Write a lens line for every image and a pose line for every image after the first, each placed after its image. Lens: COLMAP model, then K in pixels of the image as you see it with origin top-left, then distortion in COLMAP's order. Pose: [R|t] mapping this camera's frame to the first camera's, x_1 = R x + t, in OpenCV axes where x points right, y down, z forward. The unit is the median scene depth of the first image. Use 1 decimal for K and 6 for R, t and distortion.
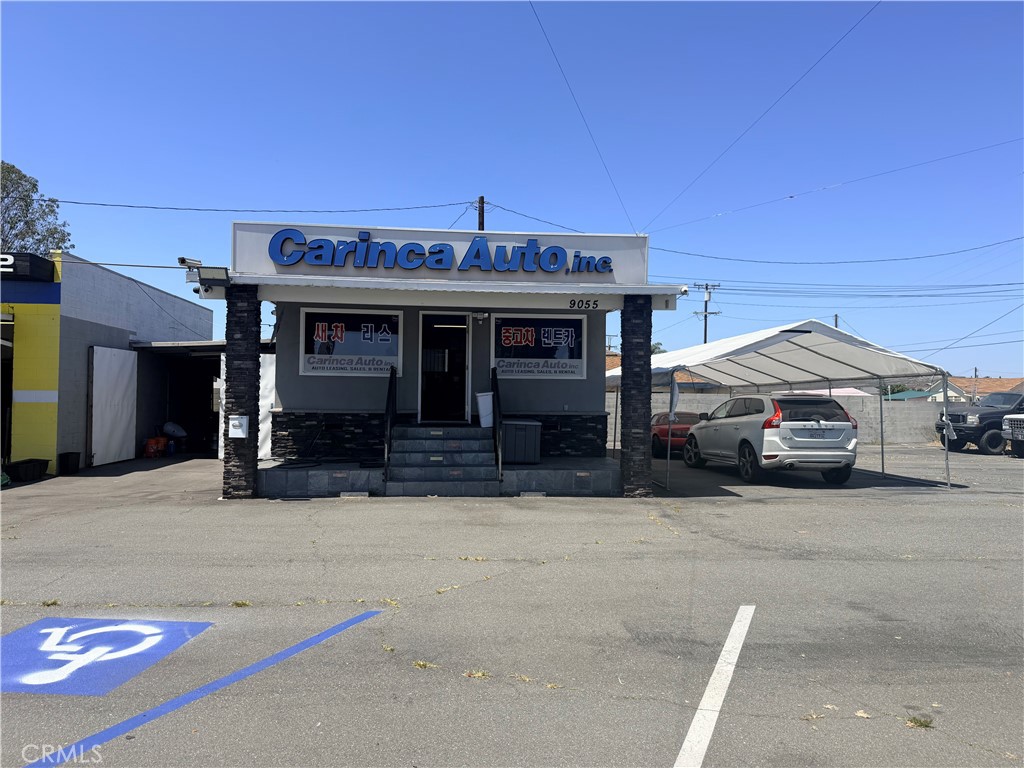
lens RADIAL K [[719.3, 0, 508.5], [0, 719.3, 380.7], [0, 0, 1]] dist [0.048554, -0.055647]
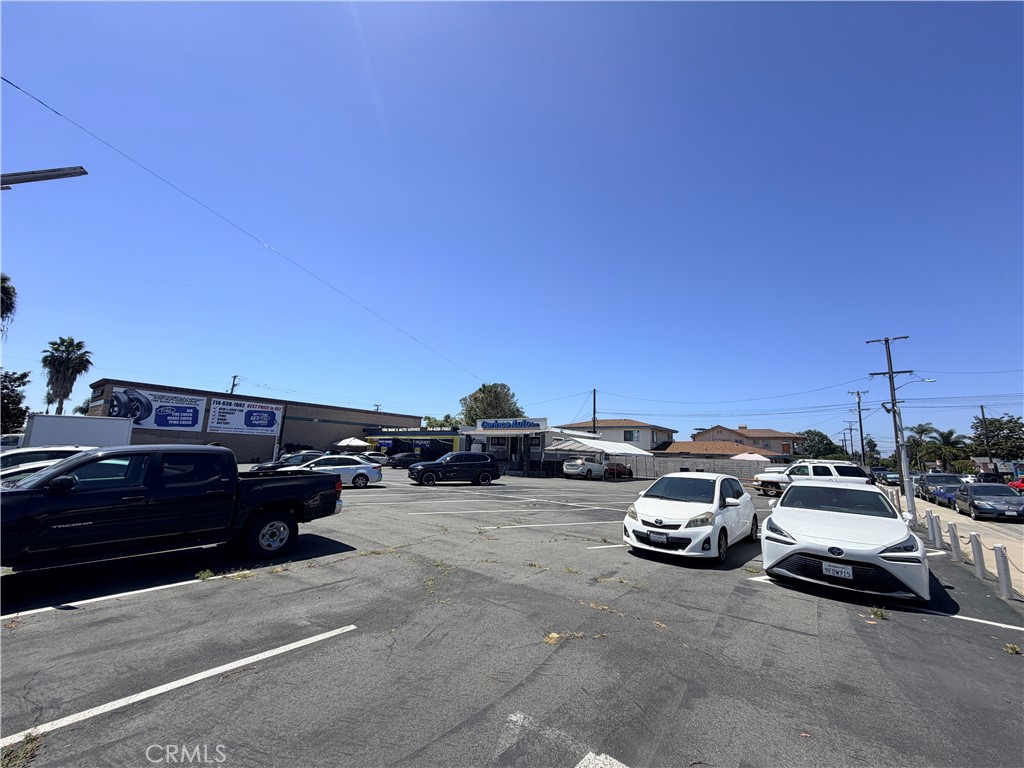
lens RADIAL K [[410.8, 0, 514.9], [0, 410.8, 379.6], [0, 0, 1]] dist [-0.007205, 0.001390]
pose [[0.735601, -0.105570, -0.669138, 1.753895], [-0.008046, 0.986351, -0.164462, -0.024435], [0.677367, 0.126362, 0.724712, -0.939410]]
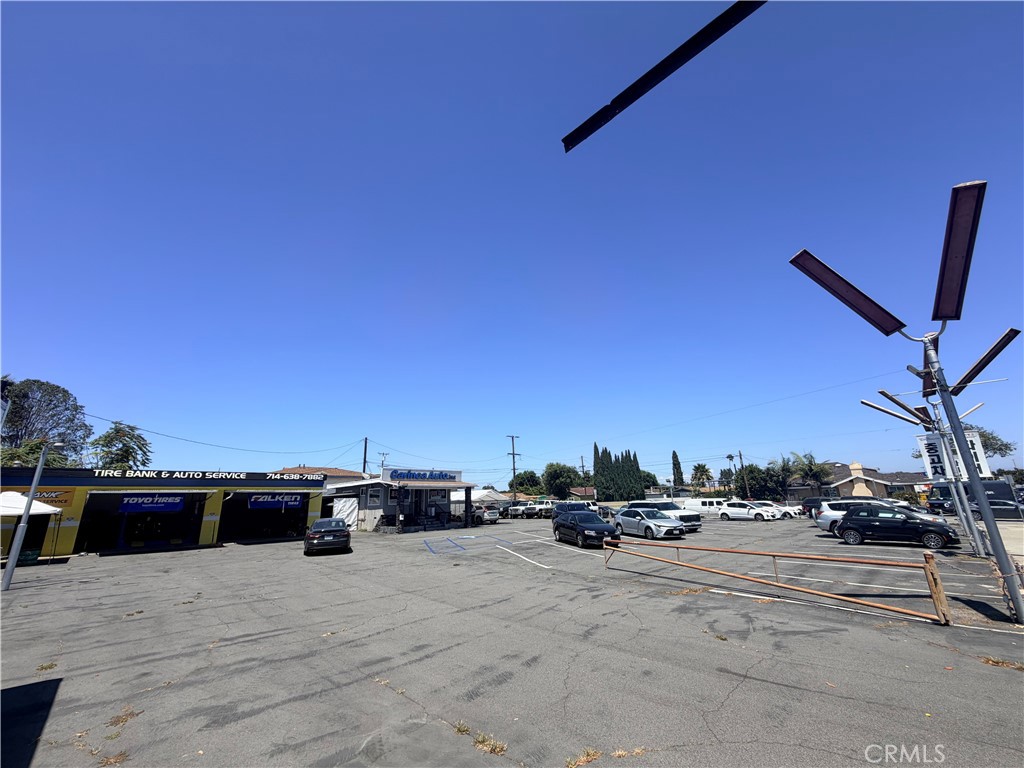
lens RADIAL K [[410.8, 0, 515.9], [0, 410.8, 383.7], [0, 0, 1]] dist [-0.007205, 0.001390]
pose [[0.757447, 0.147652, 0.635981, -1.356492], [0.022423, 0.967635, -0.251355, -0.073608], [-0.652511, 0.204649, 0.729622, -1.321019]]
